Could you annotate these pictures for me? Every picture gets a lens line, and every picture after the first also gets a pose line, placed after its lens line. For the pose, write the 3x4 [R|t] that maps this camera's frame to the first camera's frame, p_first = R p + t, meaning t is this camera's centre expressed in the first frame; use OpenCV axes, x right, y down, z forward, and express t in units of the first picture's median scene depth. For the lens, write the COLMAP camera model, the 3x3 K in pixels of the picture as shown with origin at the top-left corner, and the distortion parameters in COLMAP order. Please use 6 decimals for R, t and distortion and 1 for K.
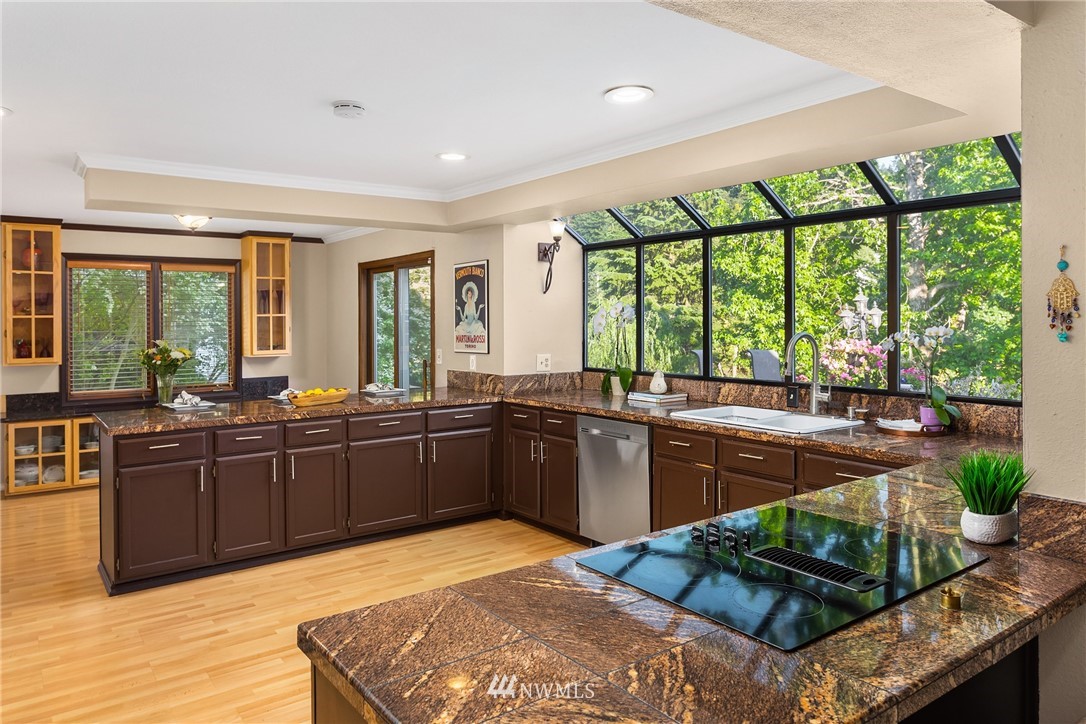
lens RADIAL K [[724.6, 0, 543.0], [0, 724.6, 316.6], [0, 0, 1]] dist [0.001402, 0.001255]
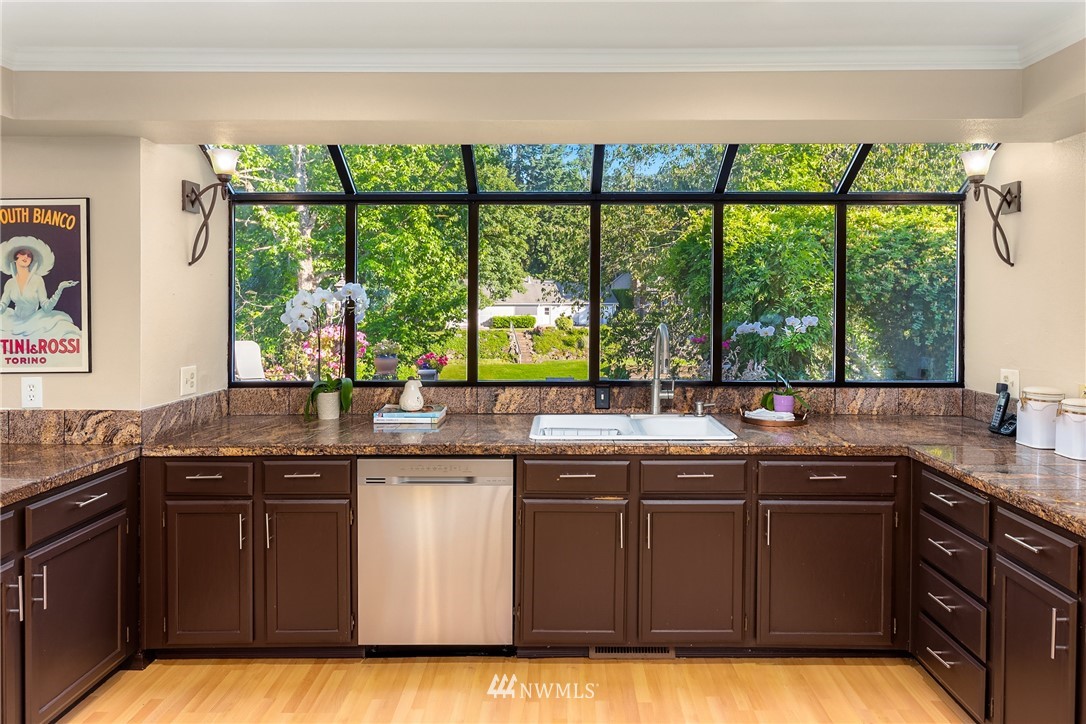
lens RADIAL K [[702.8, 0, 546.0], [0, 702.8, 317.1], [0, 0, 1]] dist [-0.000783, 0.002030]
pose [[0.600134, -0.012545, 0.799801, -0.303306], [-0.005465, 0.999789, 0.019782, -0.002644], [-0.799880, -0.016243, 0.599940, 0.433439]]
